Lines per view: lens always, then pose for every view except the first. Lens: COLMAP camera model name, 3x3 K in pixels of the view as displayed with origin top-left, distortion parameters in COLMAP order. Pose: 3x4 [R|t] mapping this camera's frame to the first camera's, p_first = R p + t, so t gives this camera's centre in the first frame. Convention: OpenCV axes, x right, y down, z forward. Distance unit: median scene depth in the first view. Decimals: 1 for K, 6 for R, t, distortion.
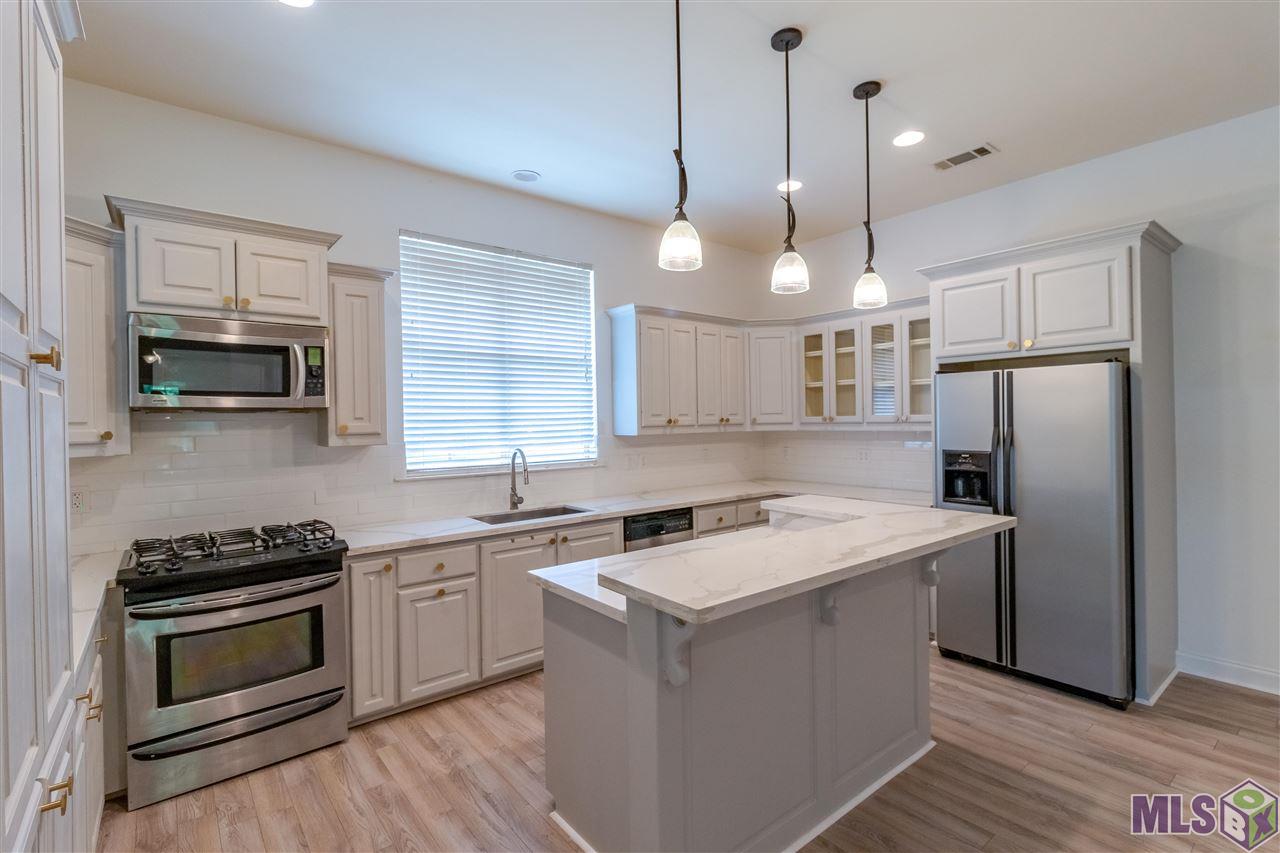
lens RADIAL K [[594.6, 0, 636.2], [0, 594.6, 422.7], [0, 0, 1]] dist [-0.015951, -0.000037]
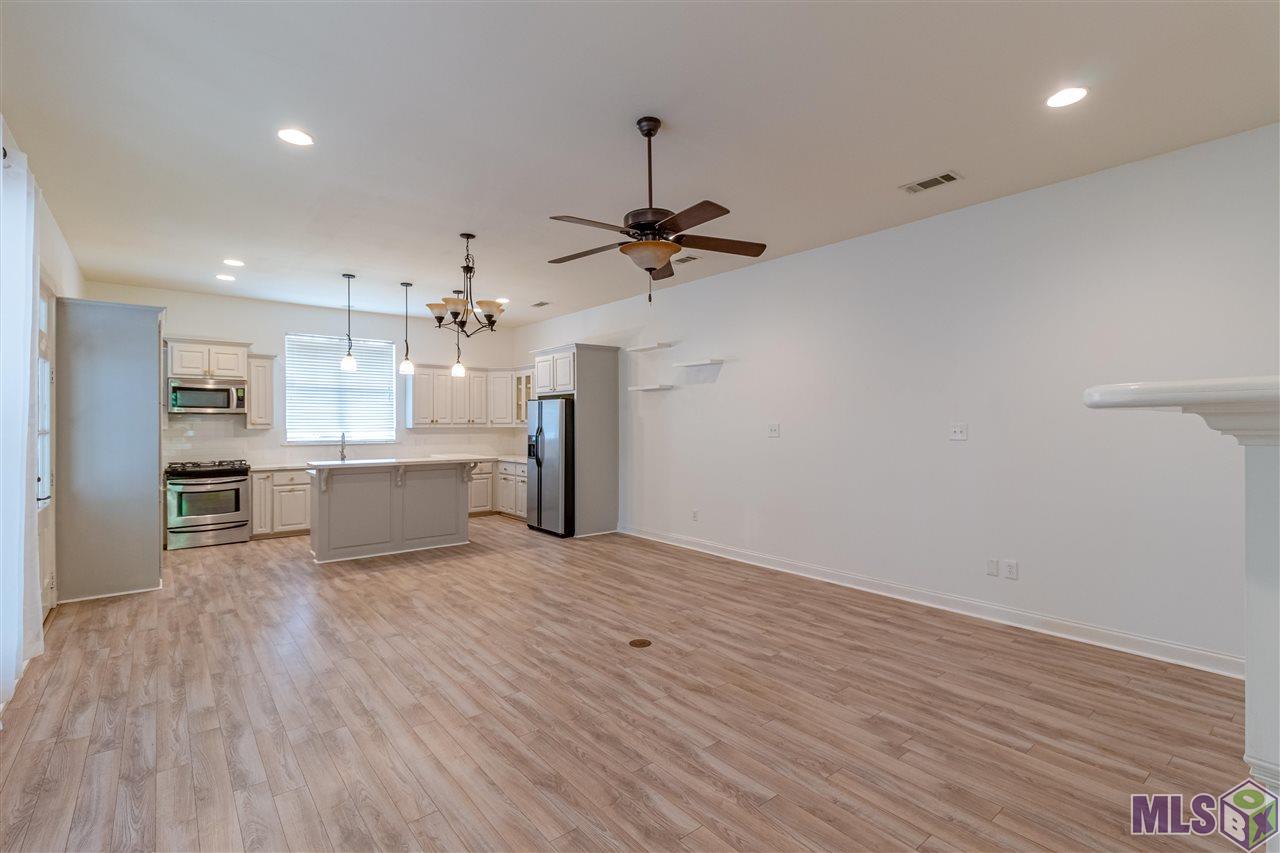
lens RADIAL K [[594.6, 0, 645.9], [0, 594.6, 424.5], [0, 0, 1]] dist [-0.015951, -0.000037]
pose [[0.999793, 0.011586, 0.016697, 1.116171], [-0.011397, 0.999870, -0.011382, 0.033047], [-0.016827, 0.011190, 0.999796, -1.505834]]
